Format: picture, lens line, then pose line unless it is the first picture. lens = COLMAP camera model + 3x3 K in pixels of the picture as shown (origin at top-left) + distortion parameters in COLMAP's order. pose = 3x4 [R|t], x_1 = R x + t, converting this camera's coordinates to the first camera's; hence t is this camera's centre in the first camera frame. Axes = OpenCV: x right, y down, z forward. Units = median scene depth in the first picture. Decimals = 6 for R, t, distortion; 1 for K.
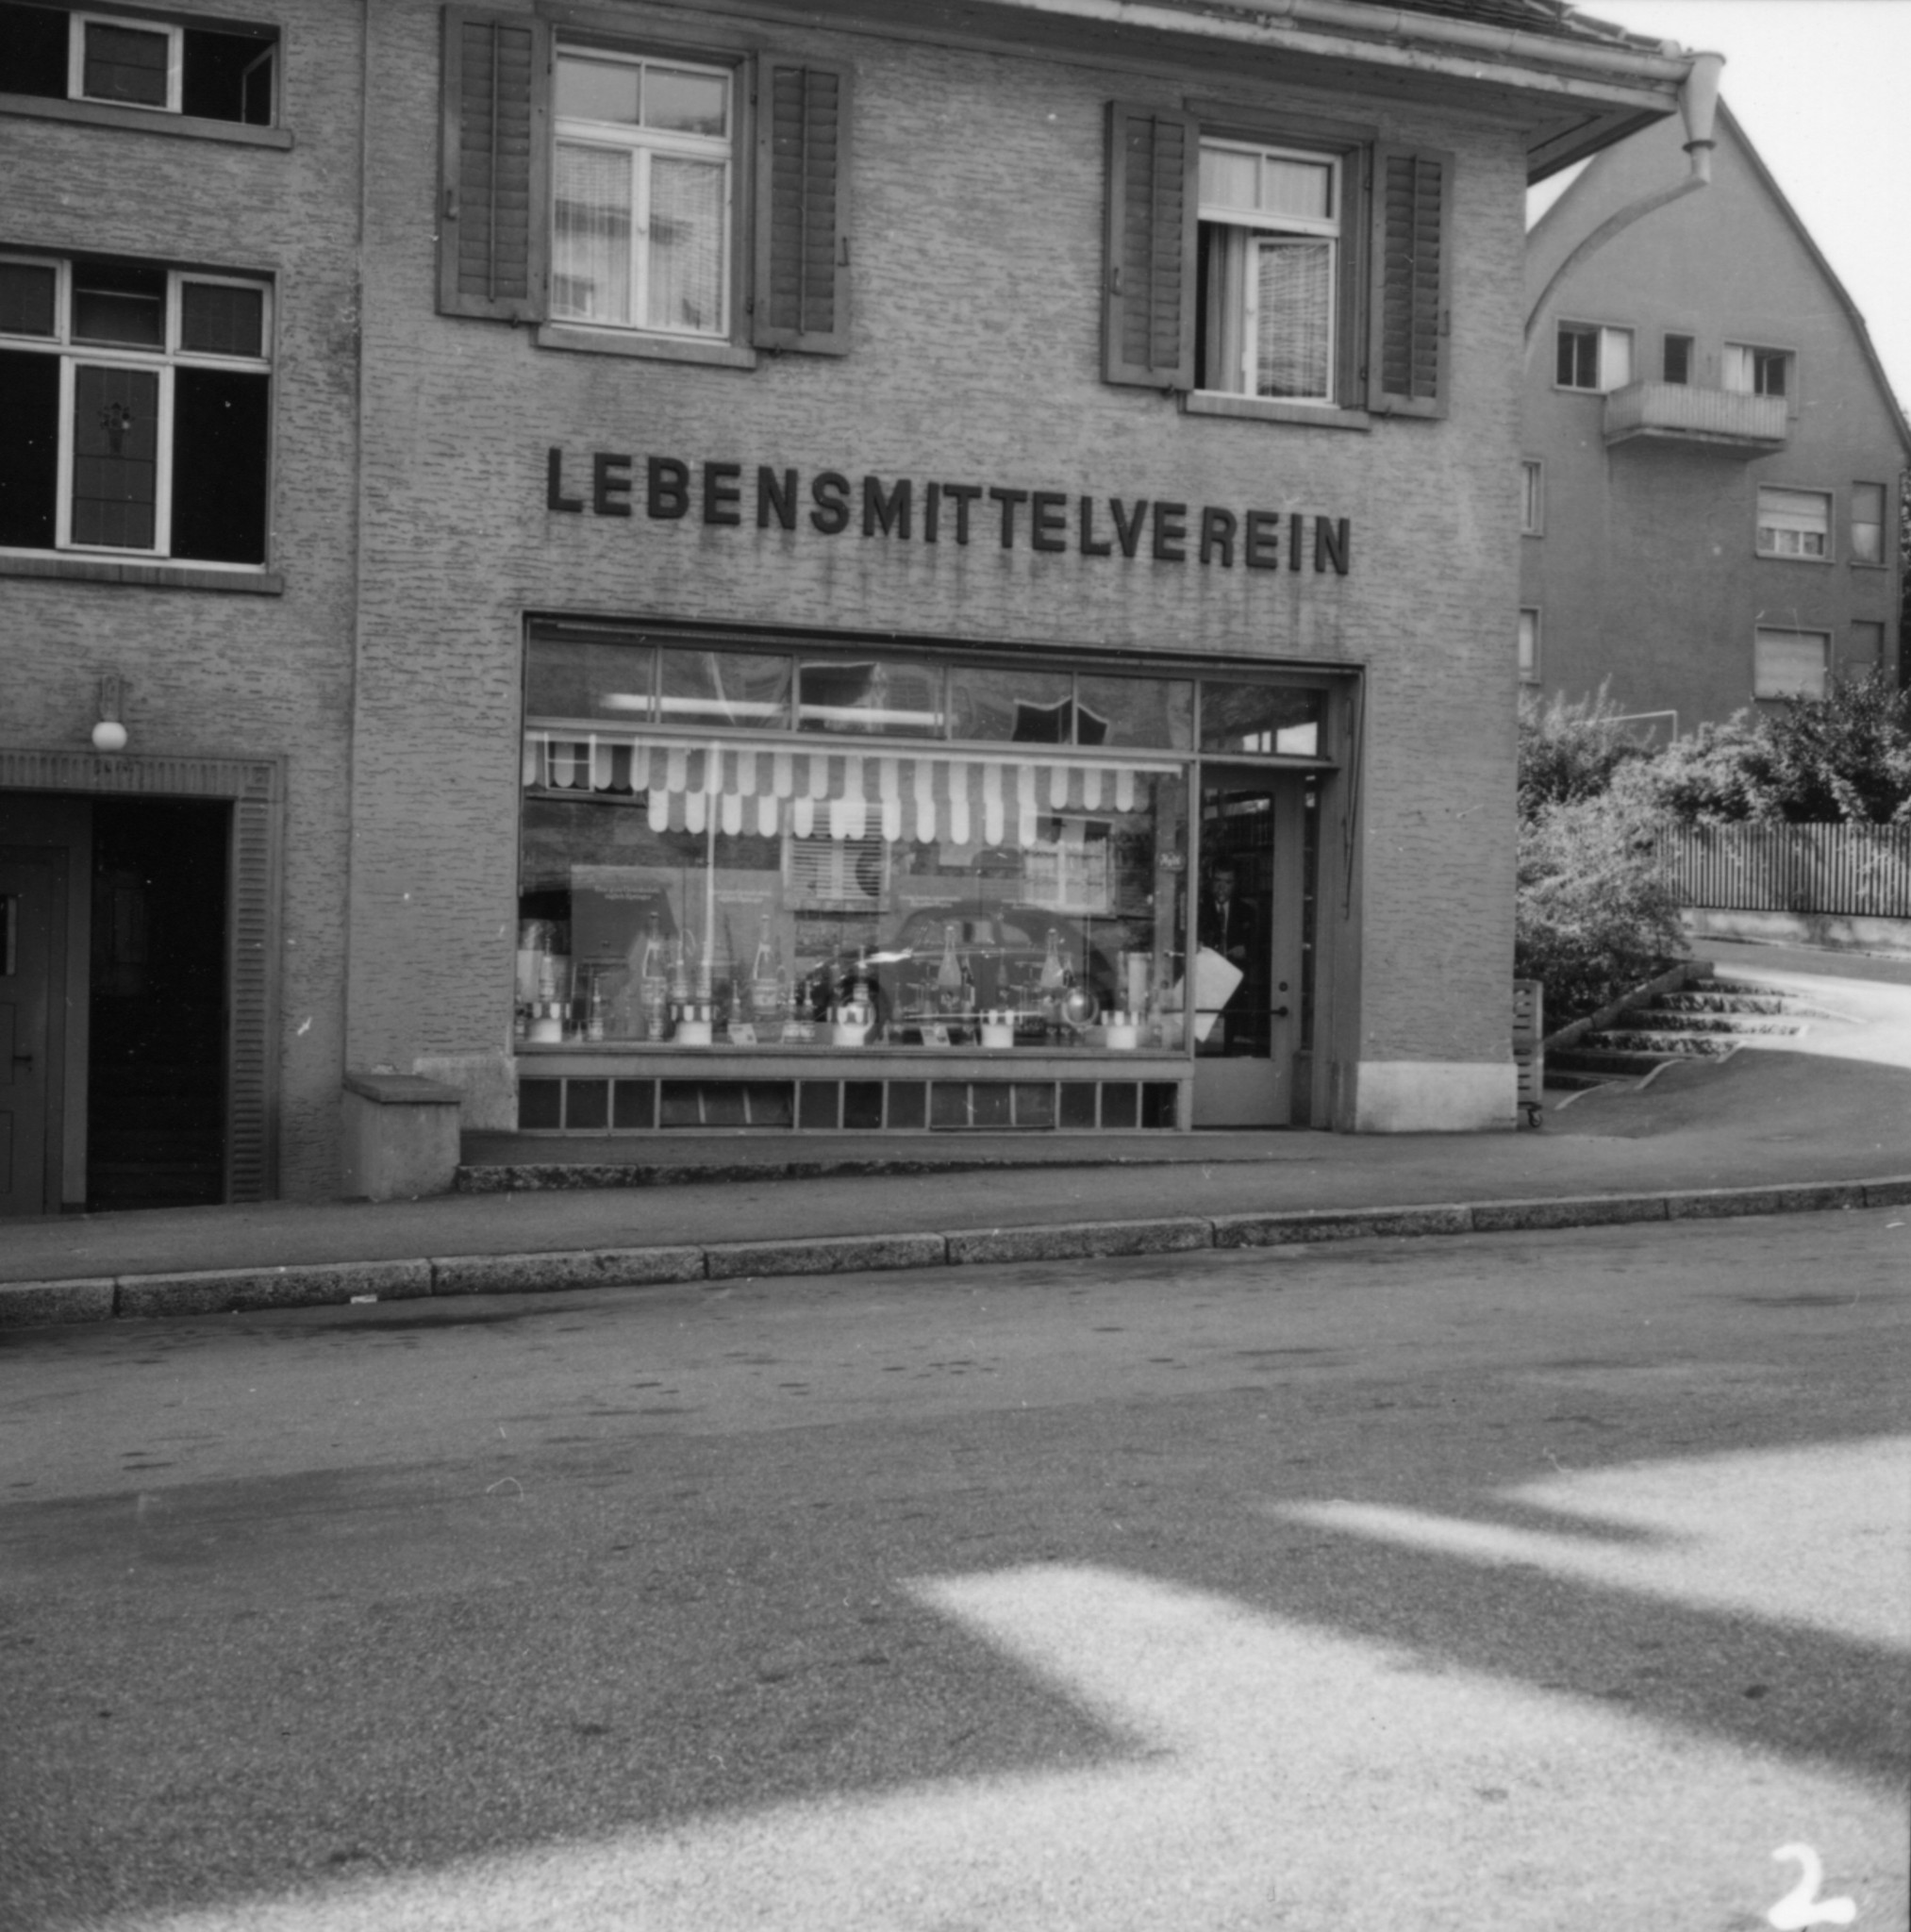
lens RADIAL K [[2578.2, 0, 955.5], [0, 2578.2, 966.0], [0, 0, 1]] dist [-0.012168, -0.023768]
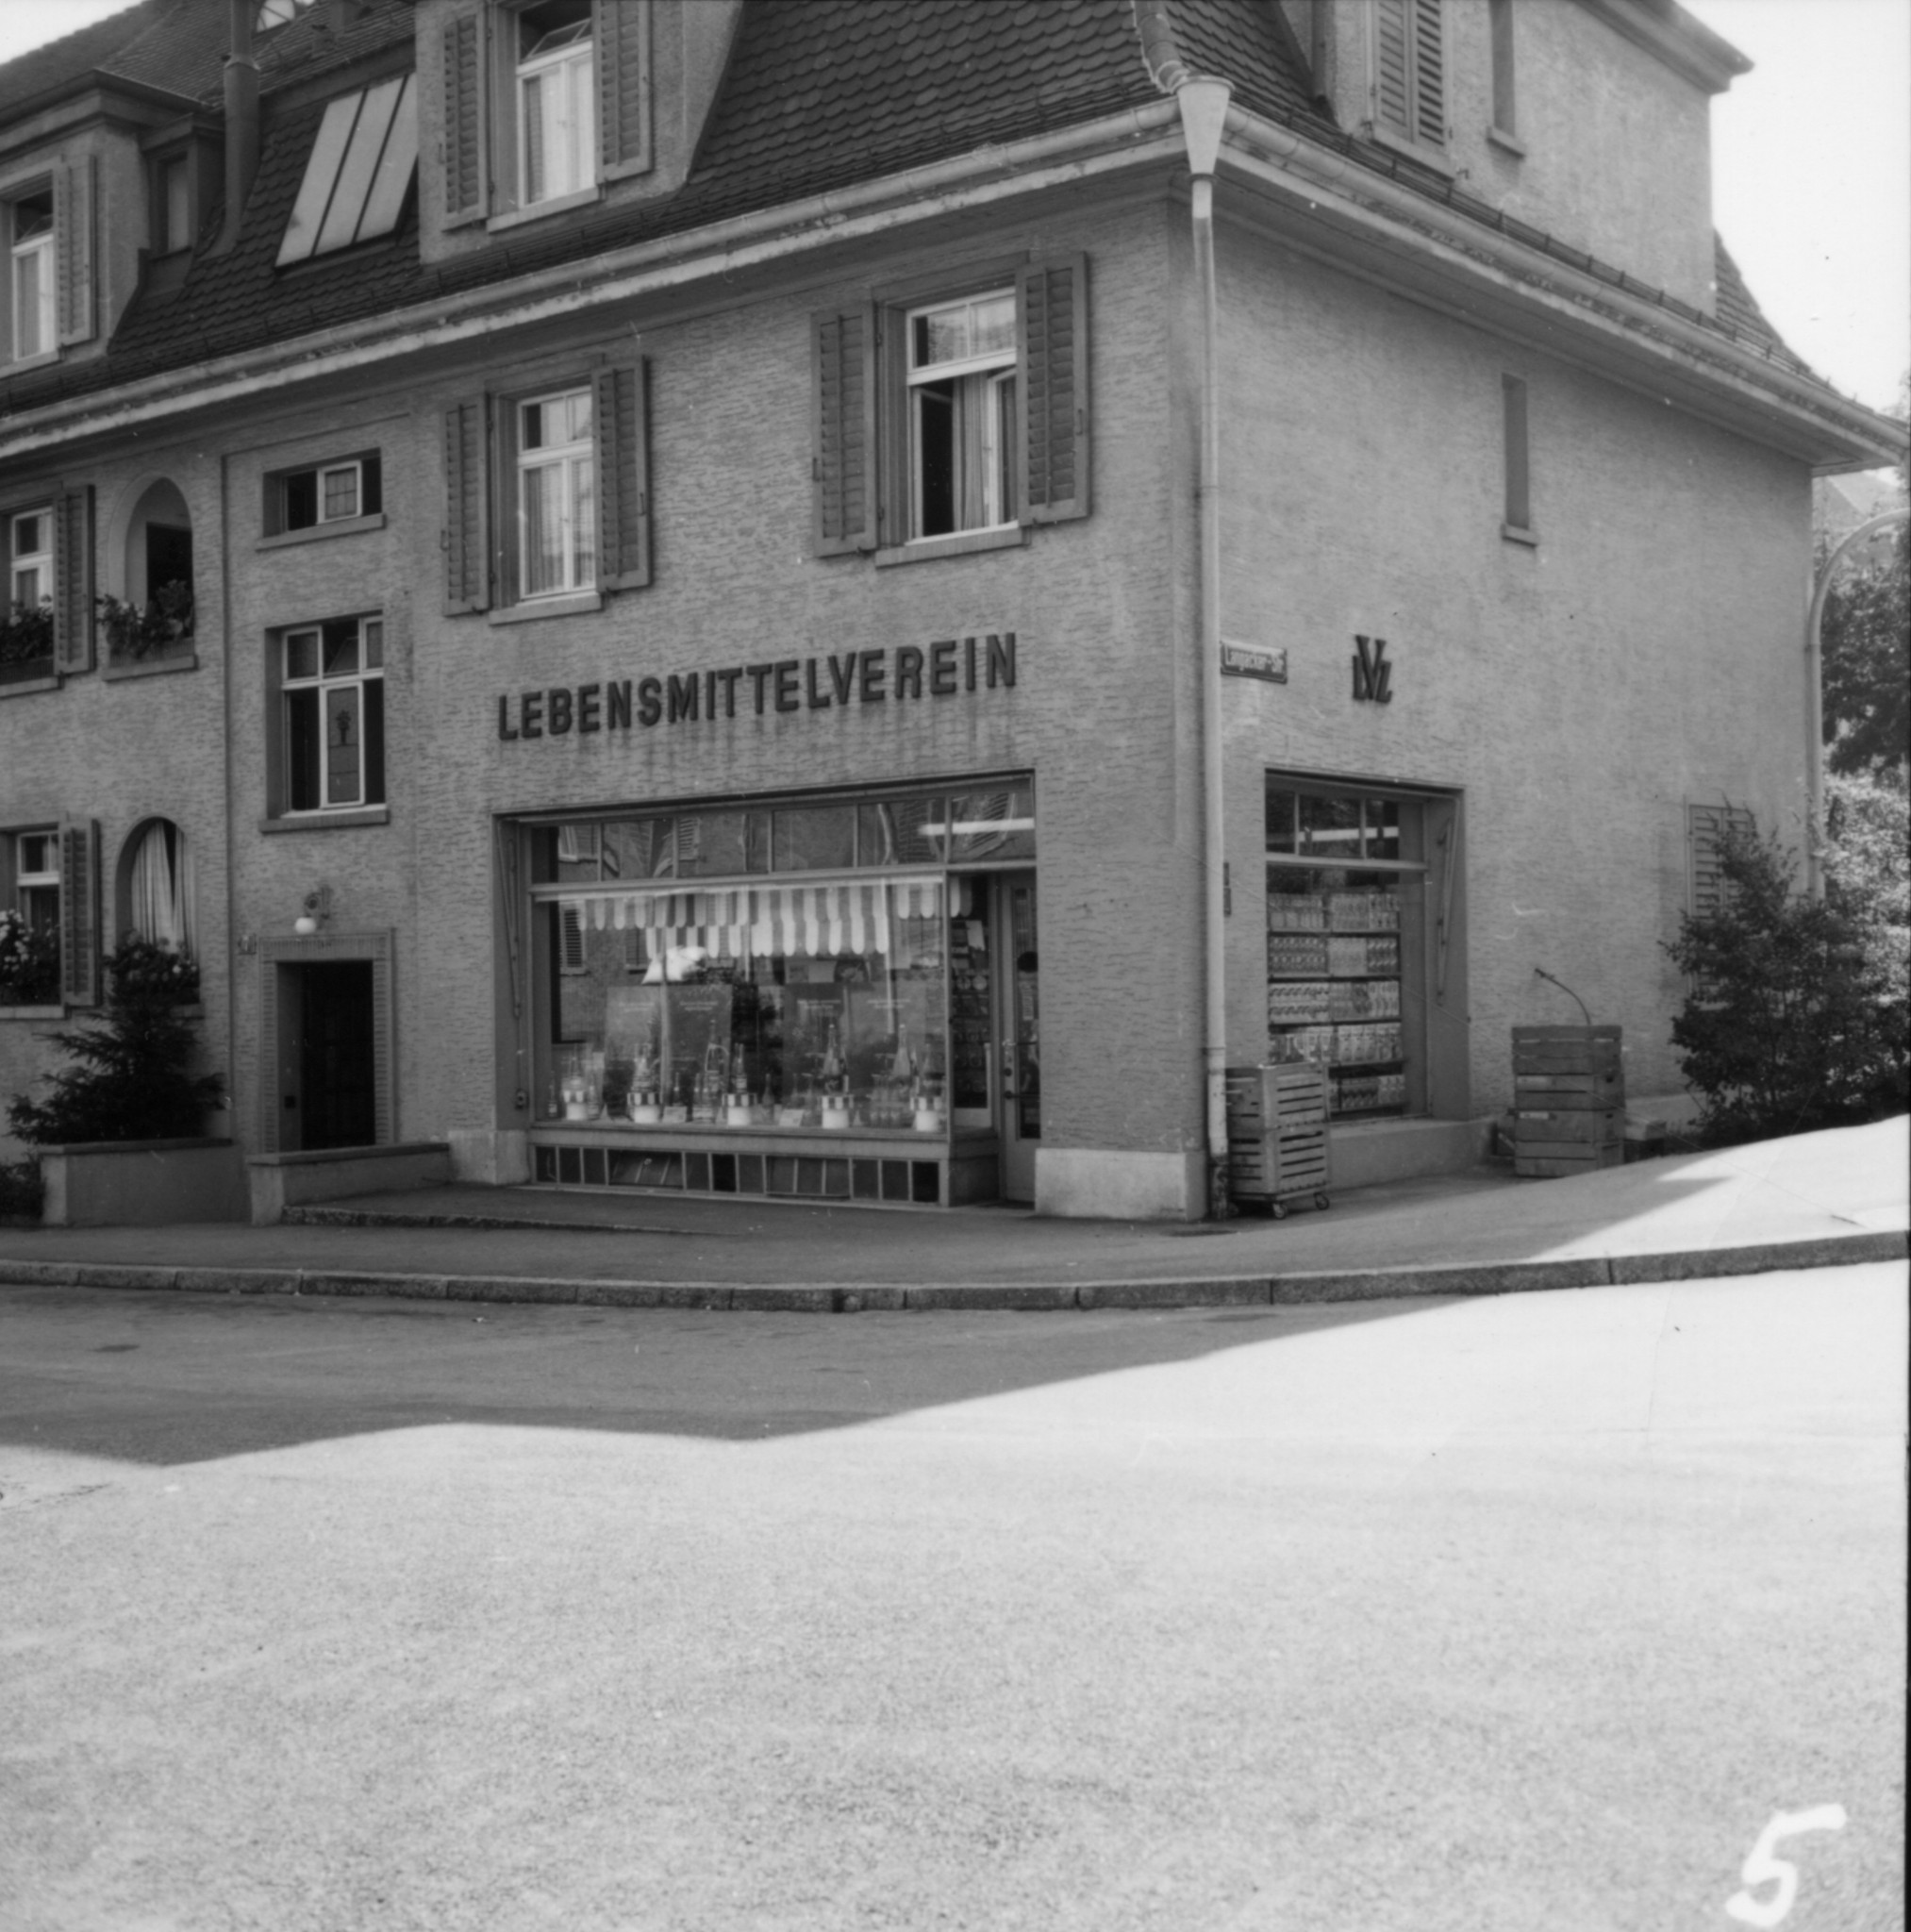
lens RADIAL K [[2590.0, 0, 954.0], [0, 2590.0, 972.1], [0, 0, 1]] dist [0.025833, -0.128680]
pose [[0.517188, -0.029955, -0.855348, 1.107149], [0.033192, 0.999338, -0.014928, -0.021041], [0.855228, -0.020670, 0.517839, 0.453419]]
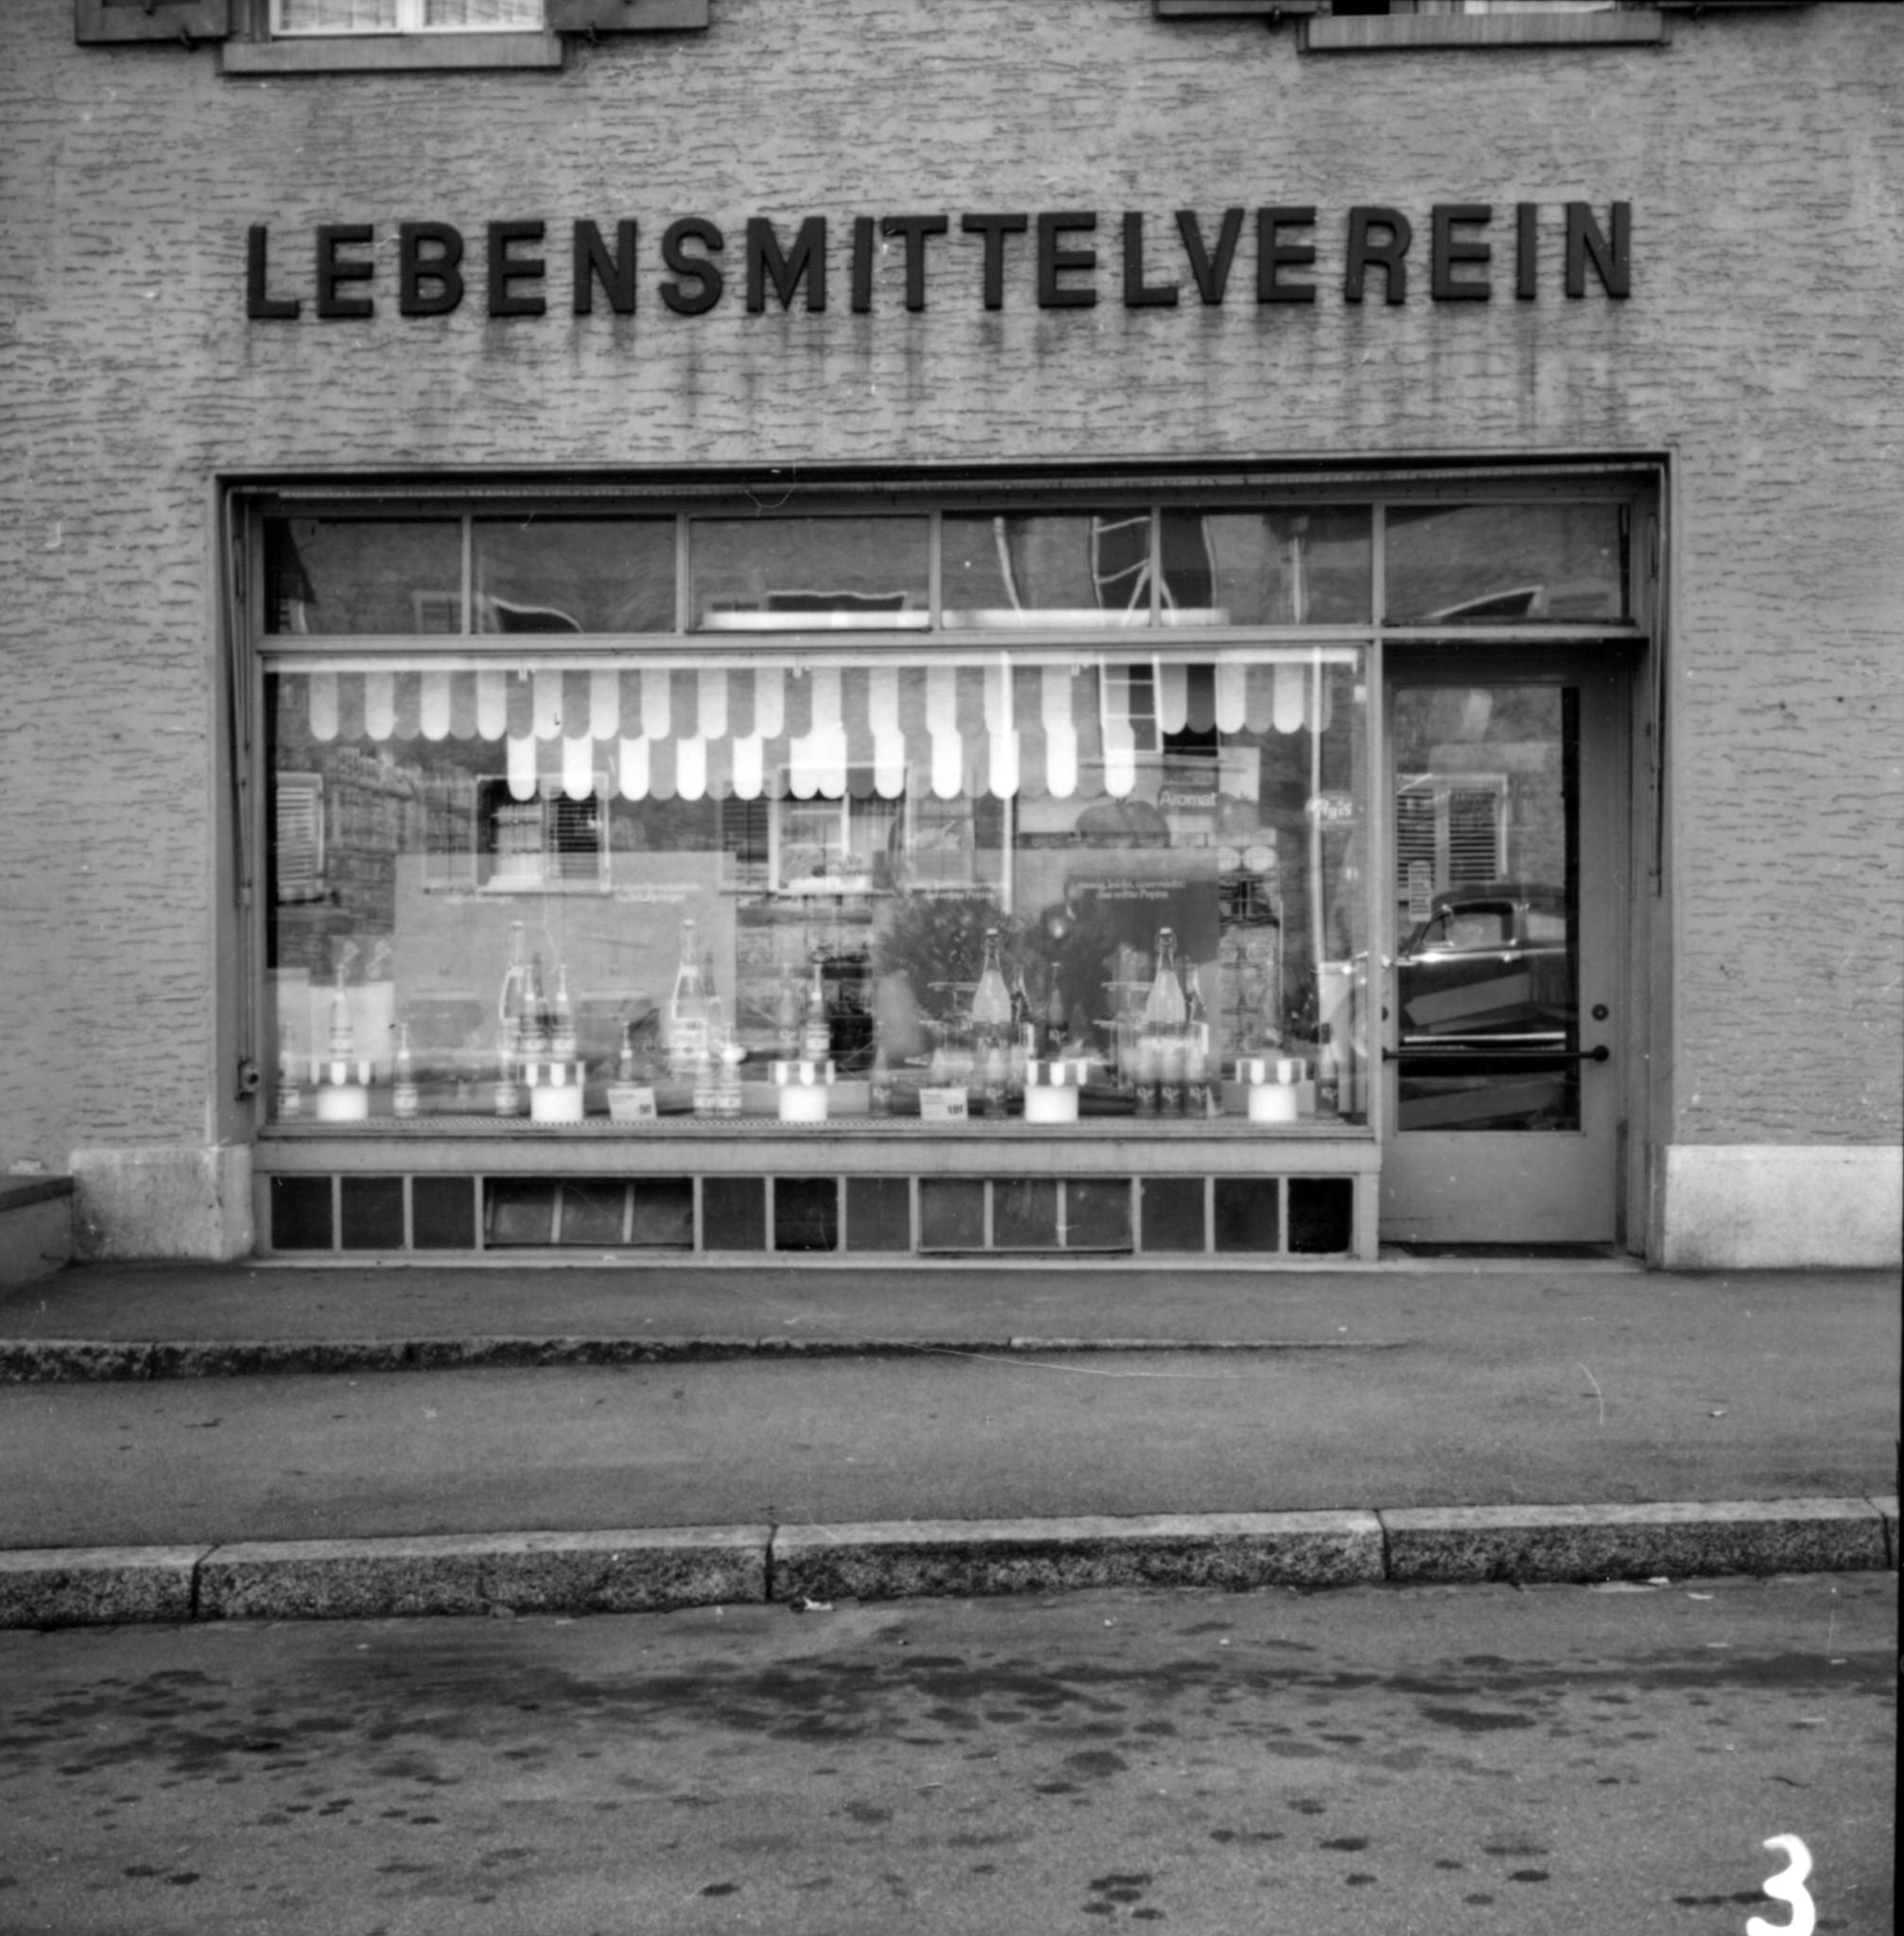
lens RADIAL K [[2598.2, 0, 941.4], [0, 2598.2, 957.9], [0, 0, 1]] dist [0.021073, -0.077016]
pose [[0.920048, -0.020792, -0.391254, 0.249495], [0.022487, 0.999747, -0.000249, -0.008629], [0.391161, -0.008569, 0.920282, 0.429058]]
